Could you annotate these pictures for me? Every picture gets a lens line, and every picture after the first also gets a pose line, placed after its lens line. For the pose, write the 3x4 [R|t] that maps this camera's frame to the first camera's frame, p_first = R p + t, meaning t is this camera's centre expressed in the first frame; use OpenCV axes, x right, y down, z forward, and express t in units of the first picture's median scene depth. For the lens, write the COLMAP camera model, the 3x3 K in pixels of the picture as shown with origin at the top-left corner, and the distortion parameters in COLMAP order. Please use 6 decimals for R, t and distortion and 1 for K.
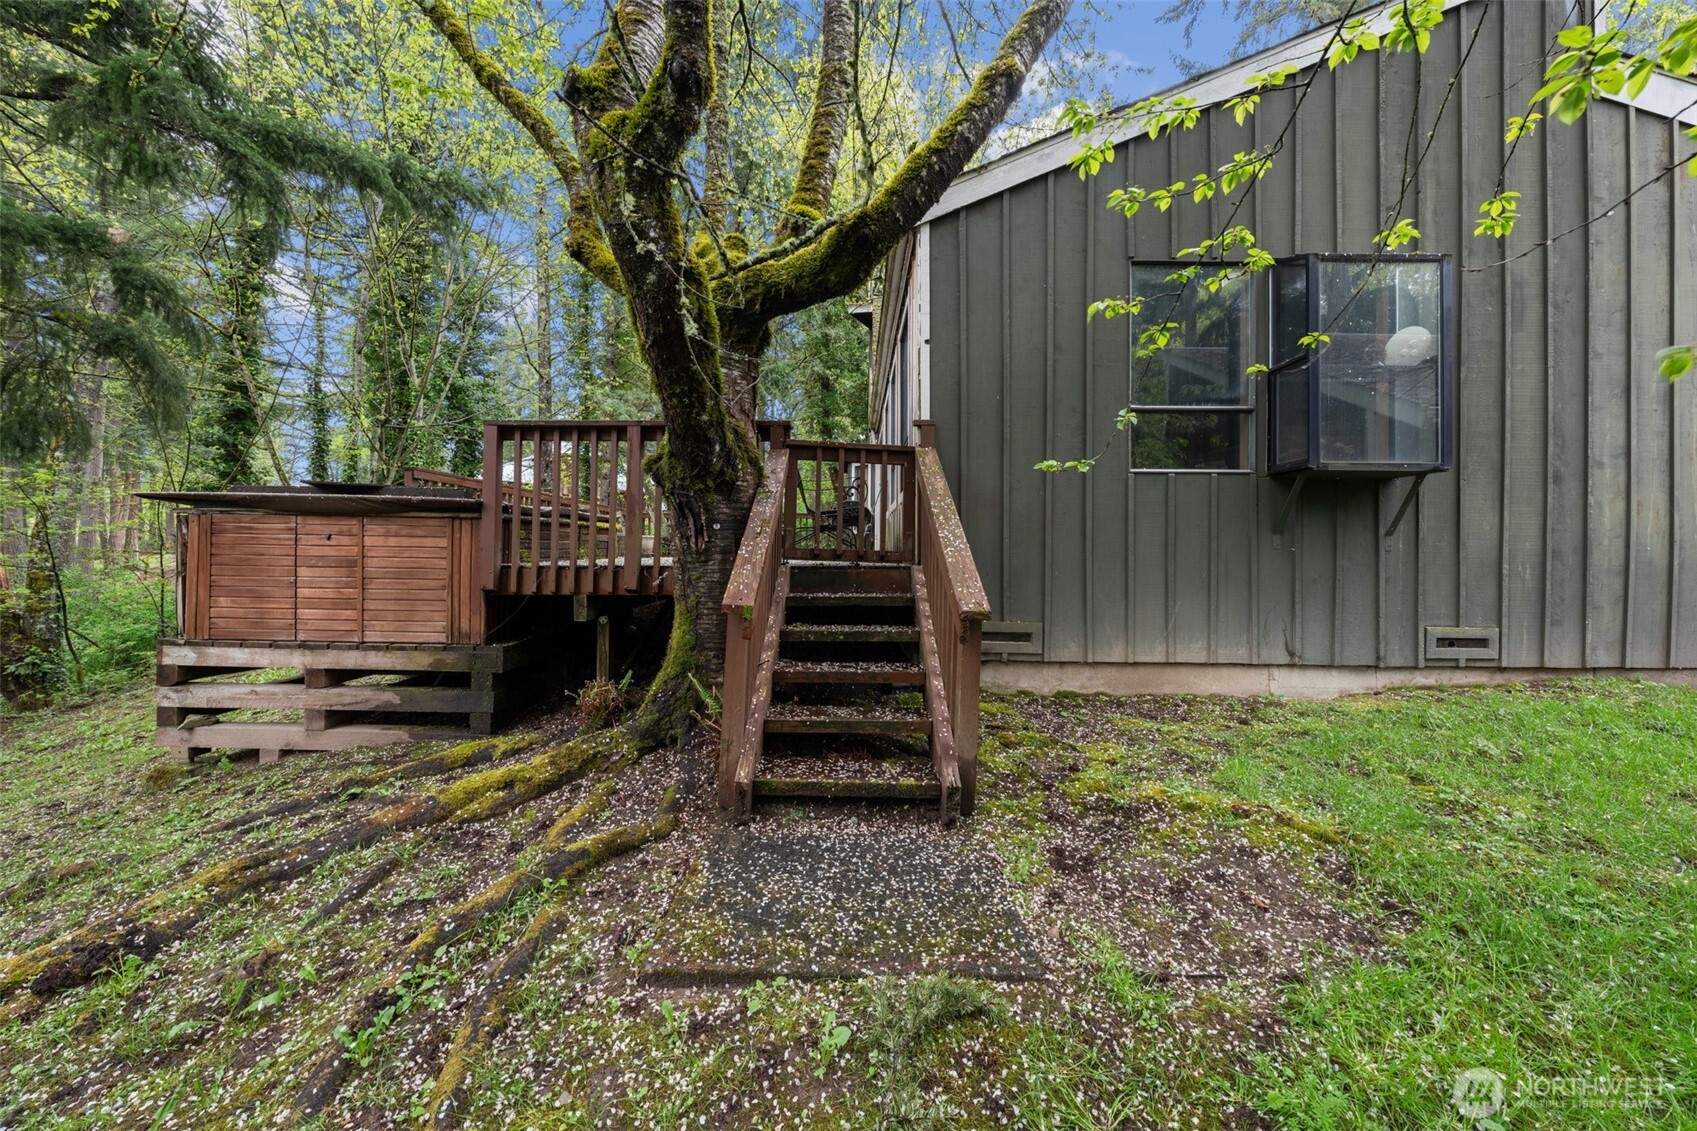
lens RADIAL K [[576.8, 0, 852.7], [0, 576.8, 551.1], [0, 0, 1]] dist [-0.001620, -0.000225]
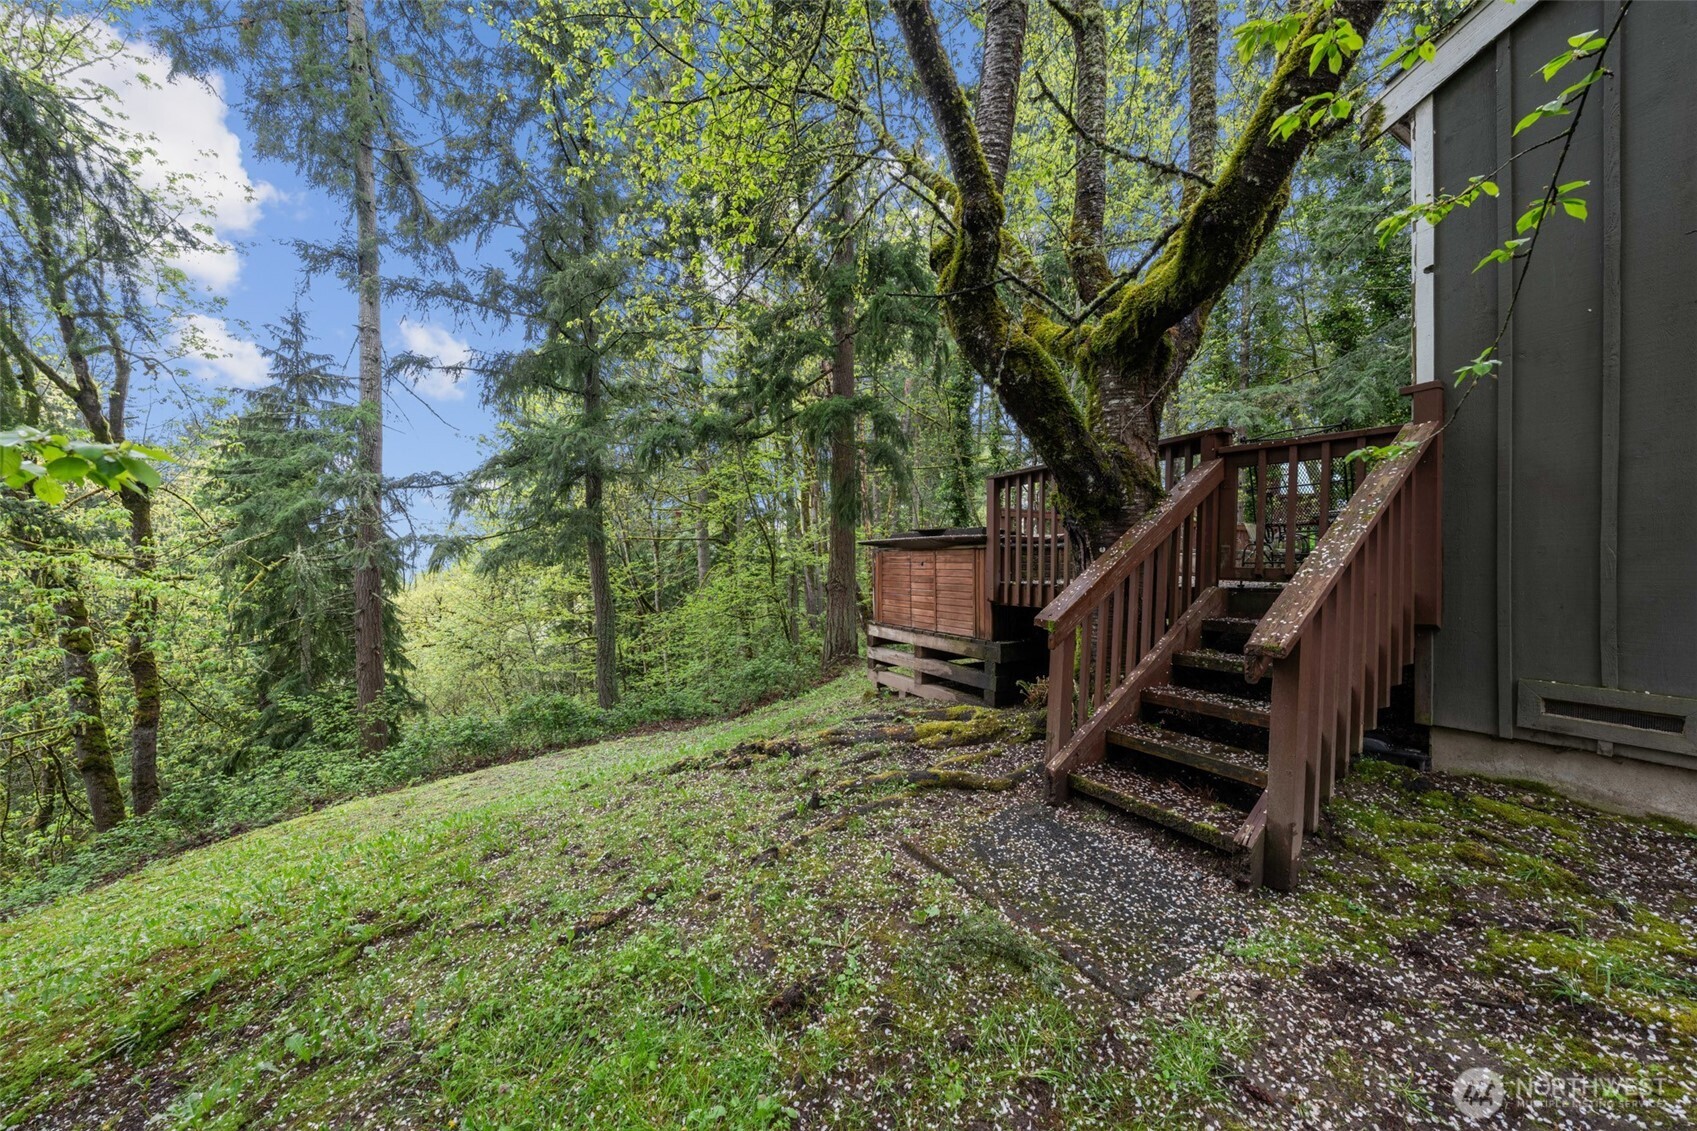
lens RADIAL K [[576.8, 0, 848.2], [0, 576.8, 580.2], [0, 0, 1]] dist [-0.001620, -0.000225]
pose [[0.494894, 0.007495, -0.868921, 0.554793], [0.011460, 0.999820, 0.015150, -0.008362], [0.868878, -0.017455, 0.494719, 0.054365]]
